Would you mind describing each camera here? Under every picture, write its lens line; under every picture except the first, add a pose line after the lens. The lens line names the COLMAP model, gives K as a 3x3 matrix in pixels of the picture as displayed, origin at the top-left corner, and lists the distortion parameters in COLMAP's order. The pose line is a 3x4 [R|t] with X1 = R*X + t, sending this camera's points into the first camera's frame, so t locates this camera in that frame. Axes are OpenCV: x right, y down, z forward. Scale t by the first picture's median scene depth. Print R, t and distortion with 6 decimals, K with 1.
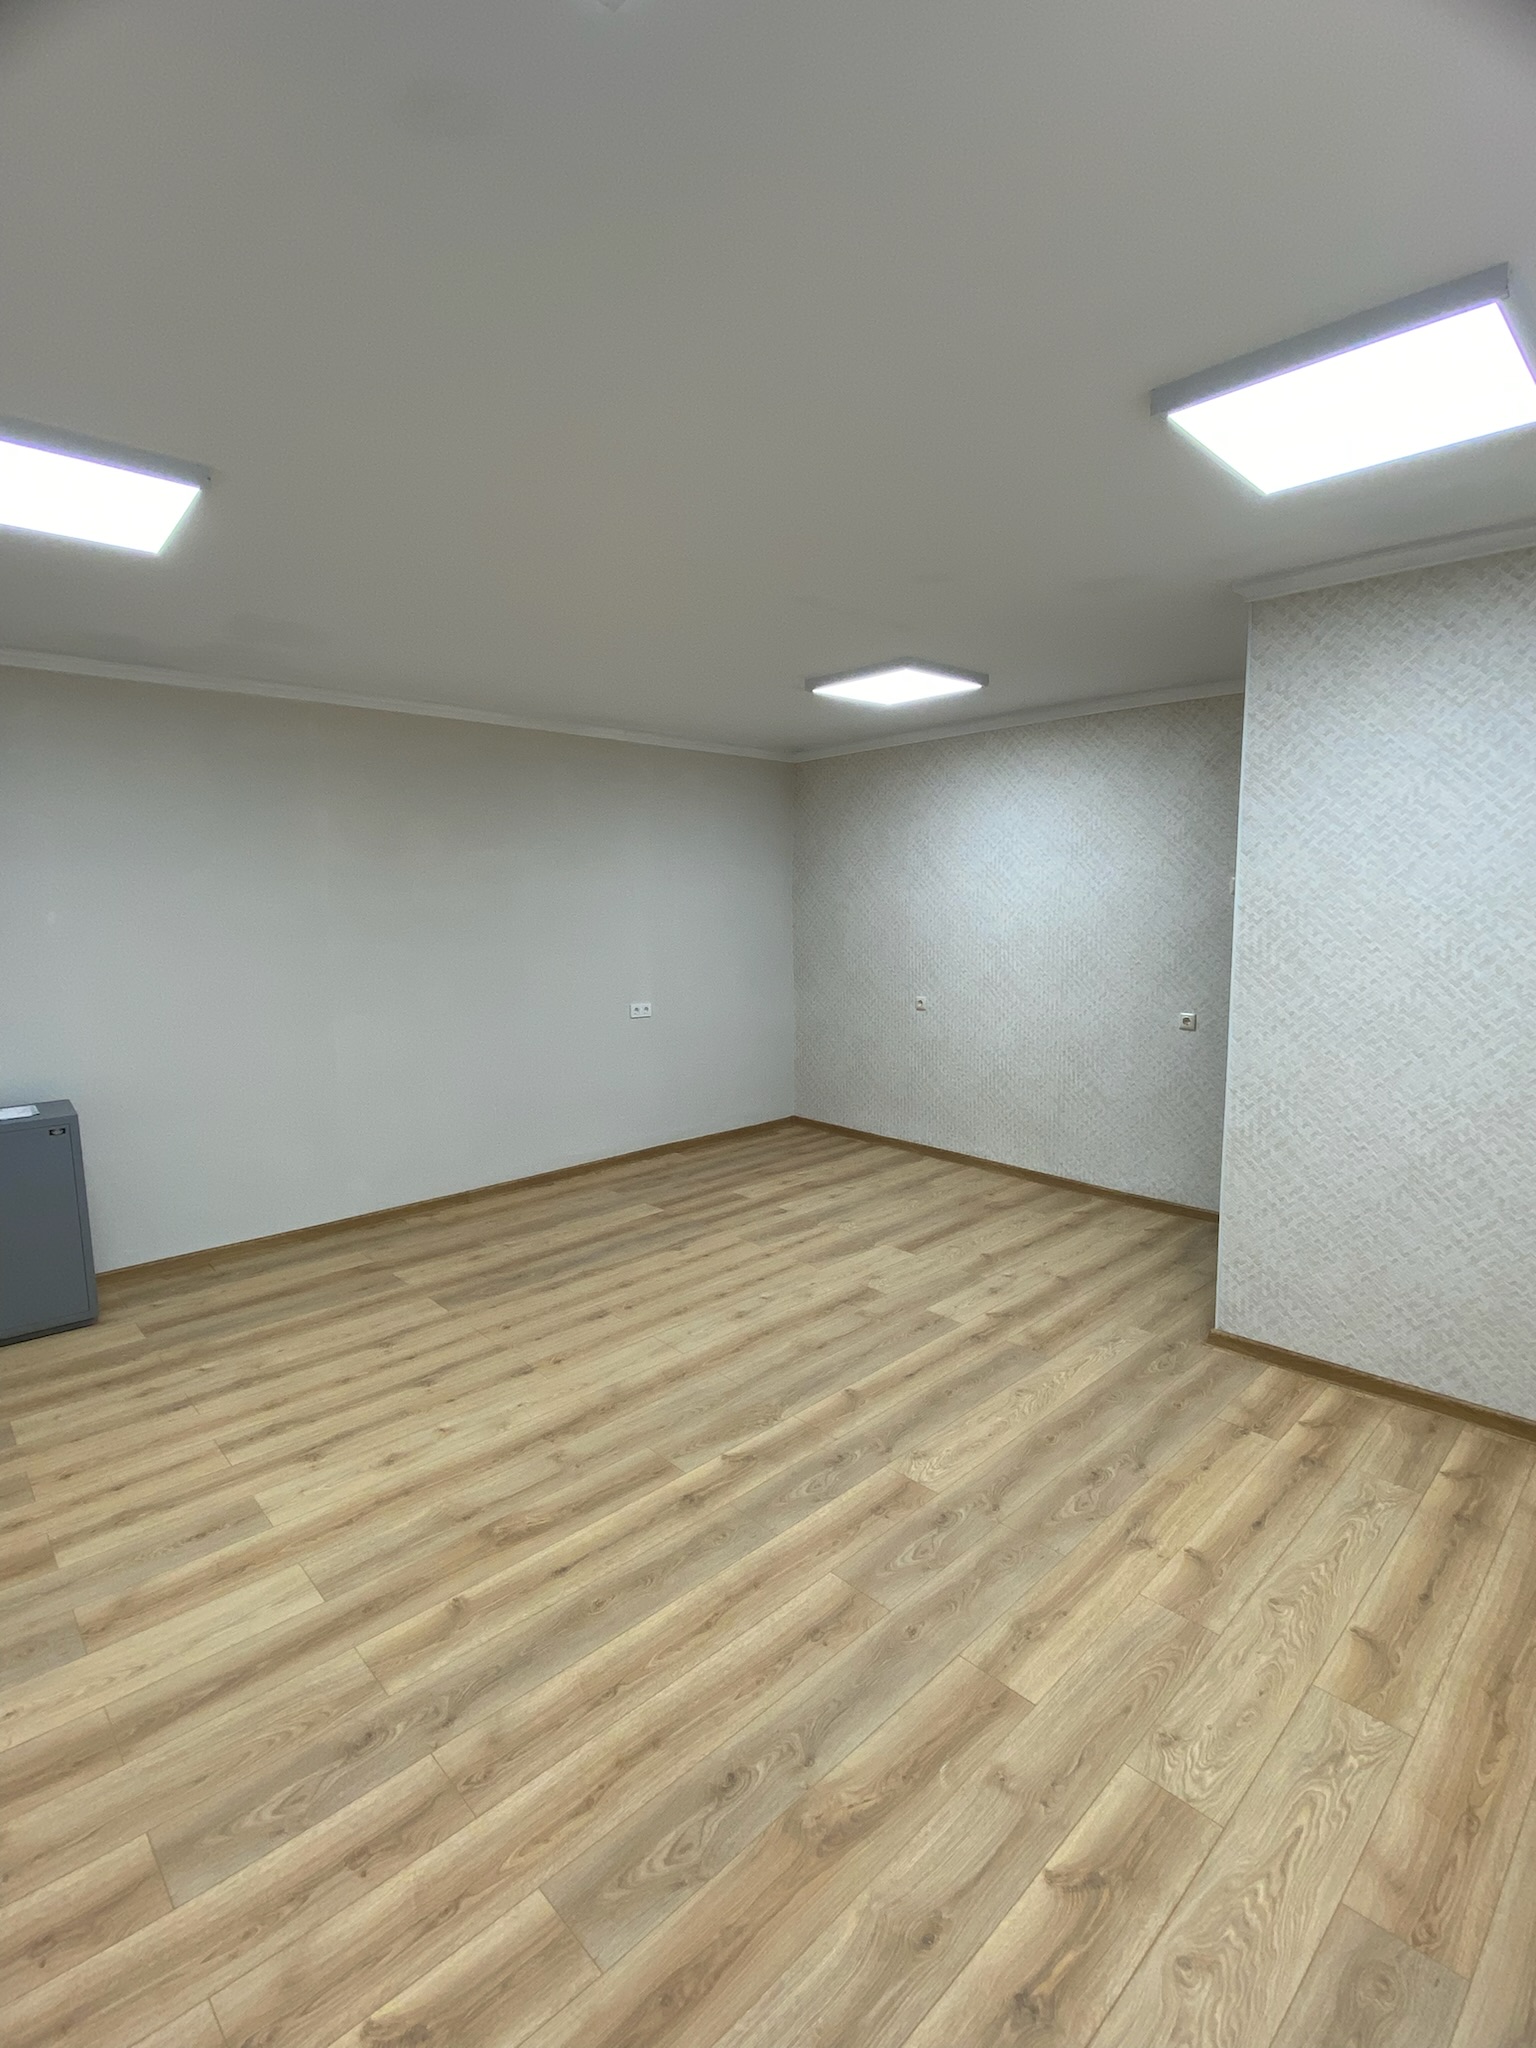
lens RADIAL K [[945.3, 0, 762.2], [0, 945.3, 1019.2], [0, 0, 1]] dist [0.072916, -0.079498]
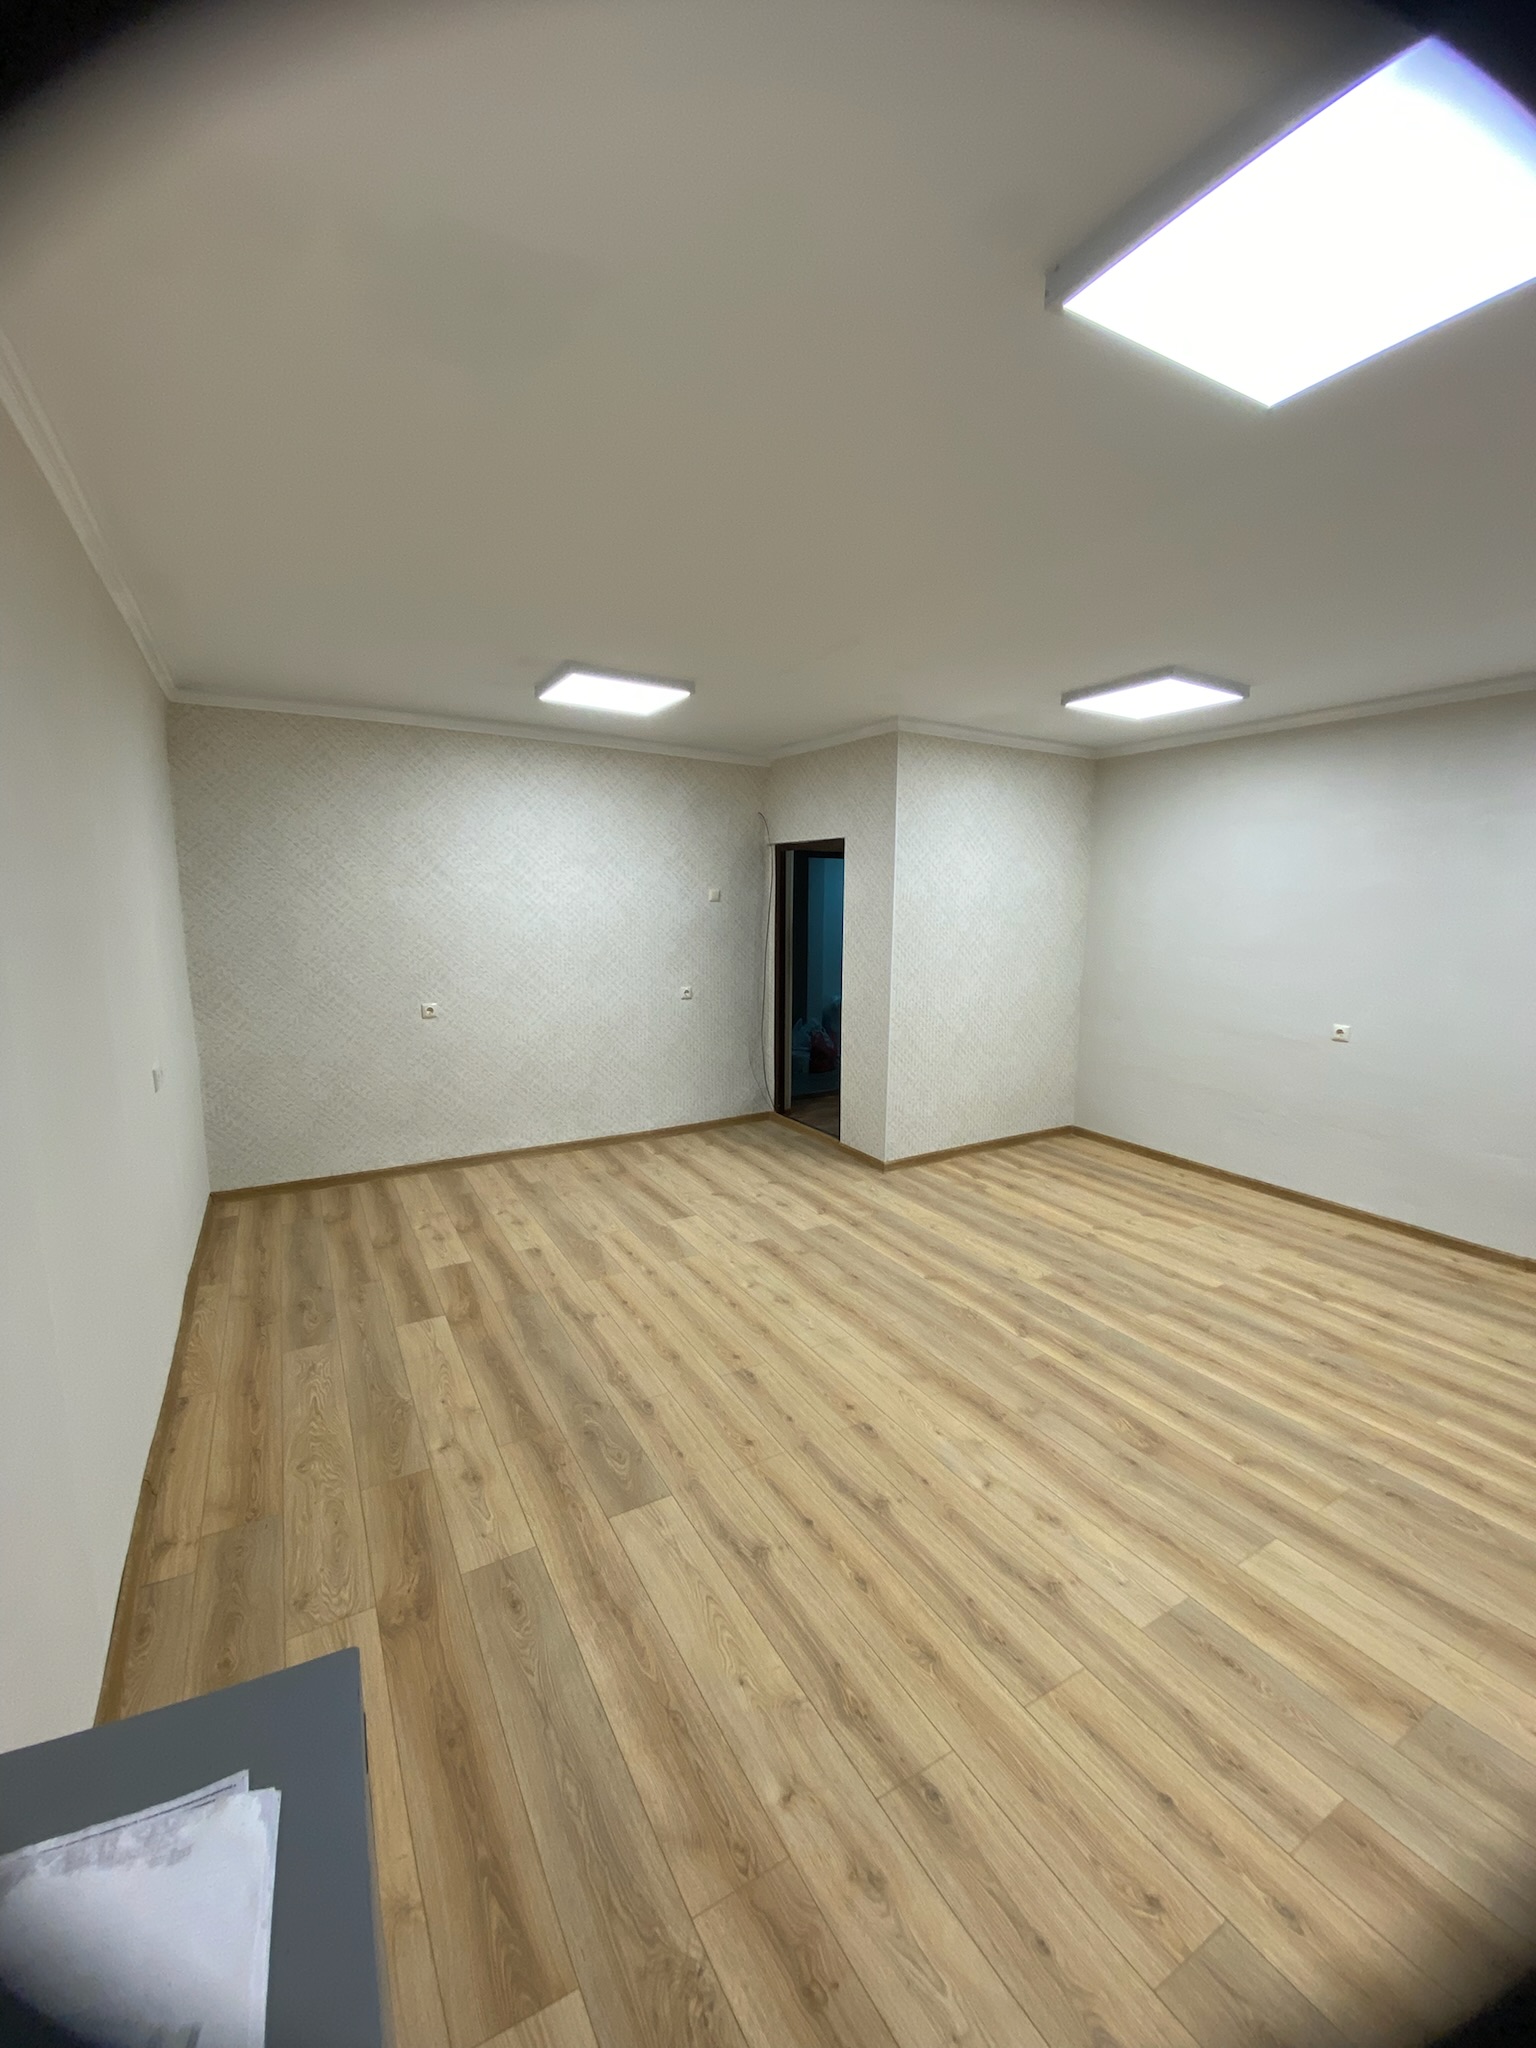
lens RADIAL K [[818.6, 0, 768.0], [0, 818.6, 1024.0], [0, 0, 1]] dist [0.043289, -0.041739]
pose [[0.229089, -0.137428, 0.963655, -0.958028], [0.109186, 0.987364, 0.114853, -0.108489], [-0.967263, 0.078906, 0.241199, 0.861973]]
